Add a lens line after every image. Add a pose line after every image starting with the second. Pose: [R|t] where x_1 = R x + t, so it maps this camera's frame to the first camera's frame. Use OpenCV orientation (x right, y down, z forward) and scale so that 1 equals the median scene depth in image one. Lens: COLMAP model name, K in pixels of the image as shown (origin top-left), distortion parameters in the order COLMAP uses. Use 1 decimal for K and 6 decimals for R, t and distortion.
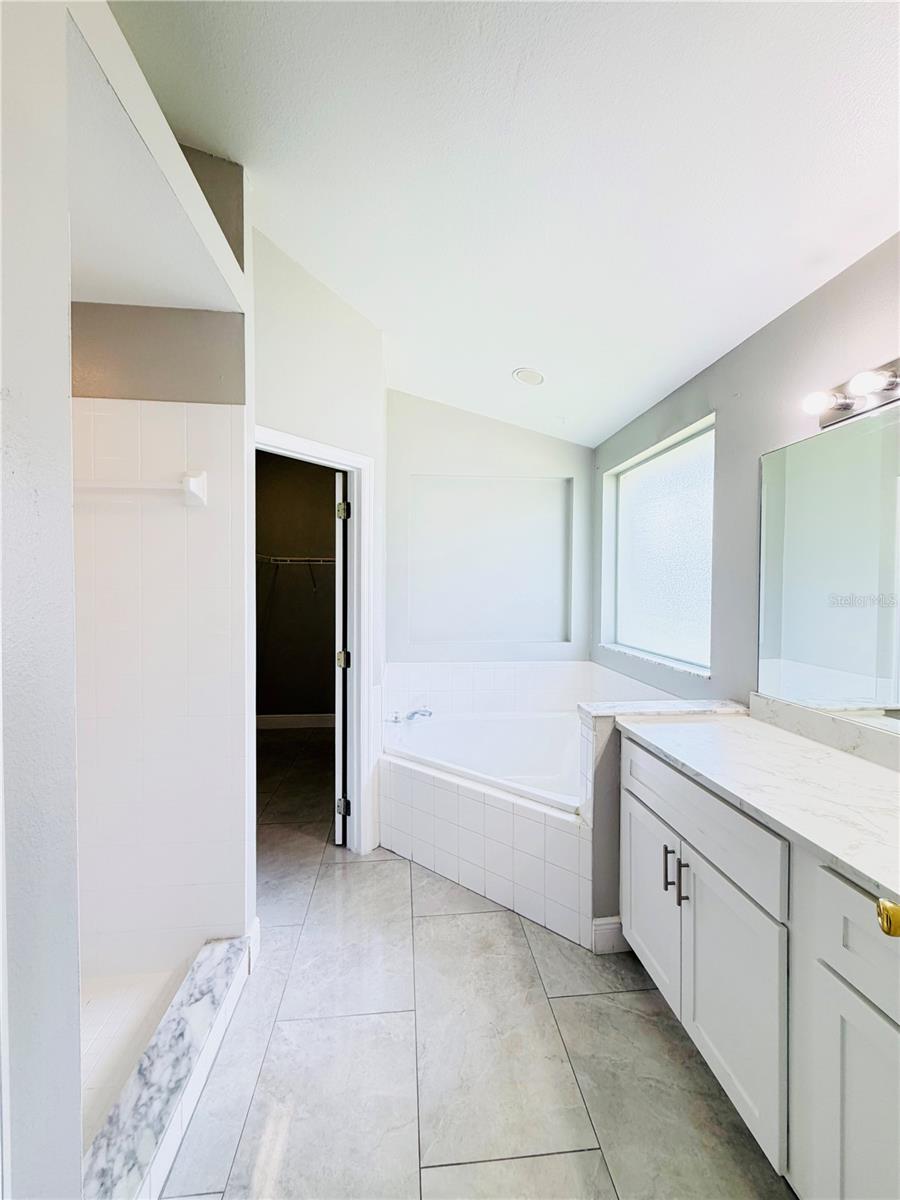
lens RADIAL K [[479.7, 0, 456.3], [0, 479.7, 598.7], [0, 0, 1]] dist [-0.001098, -0.000185]
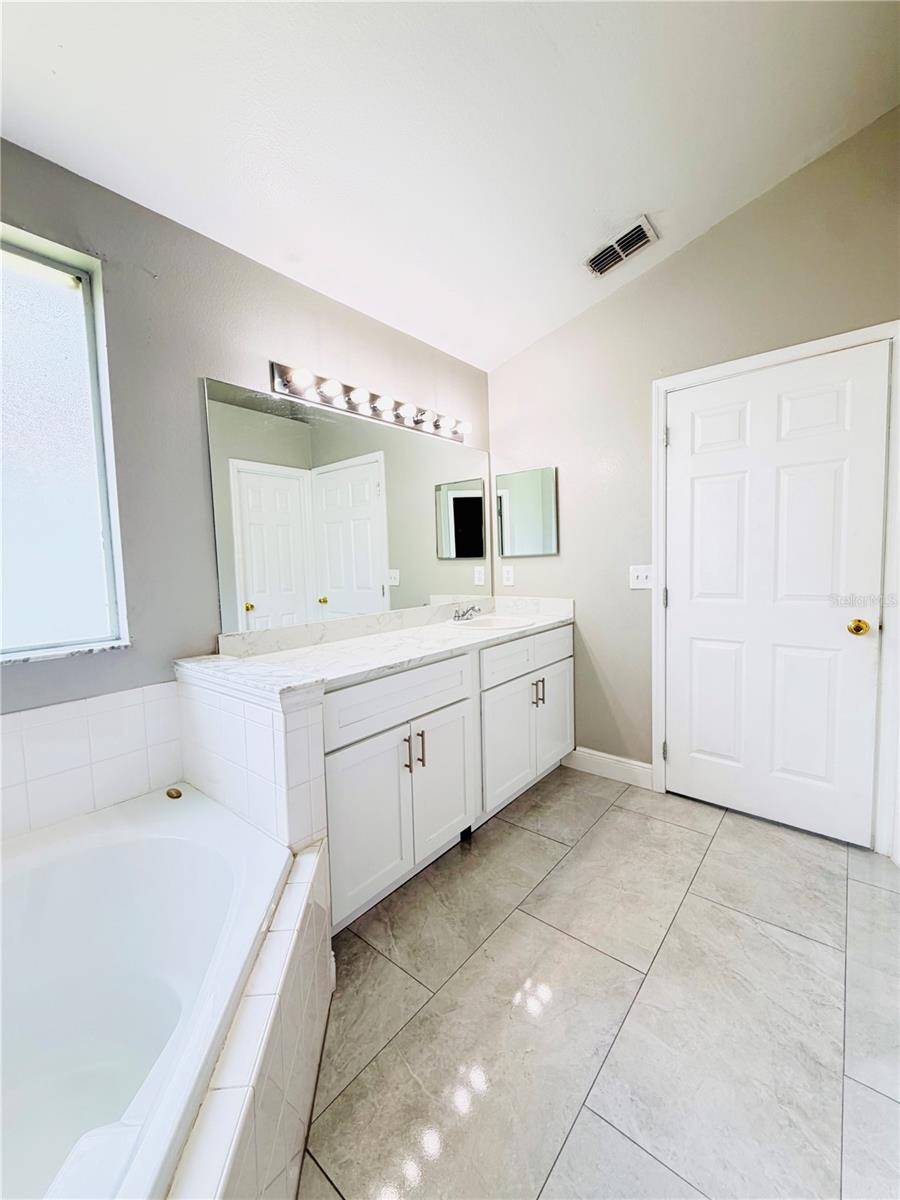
lens RADIAL K [[479.7, 0, 443.1], [0, 479.7, 596.2], [0, 0, 1]] dist [-0.001098, -0.000185]
pose [[-0.683434, -0.040530, 0.728886, -0.405739], [0.041458, 0.994691, 0.094184, 0.056996], [-0.728834, 0.094587, -0.678126, 1.491190]]
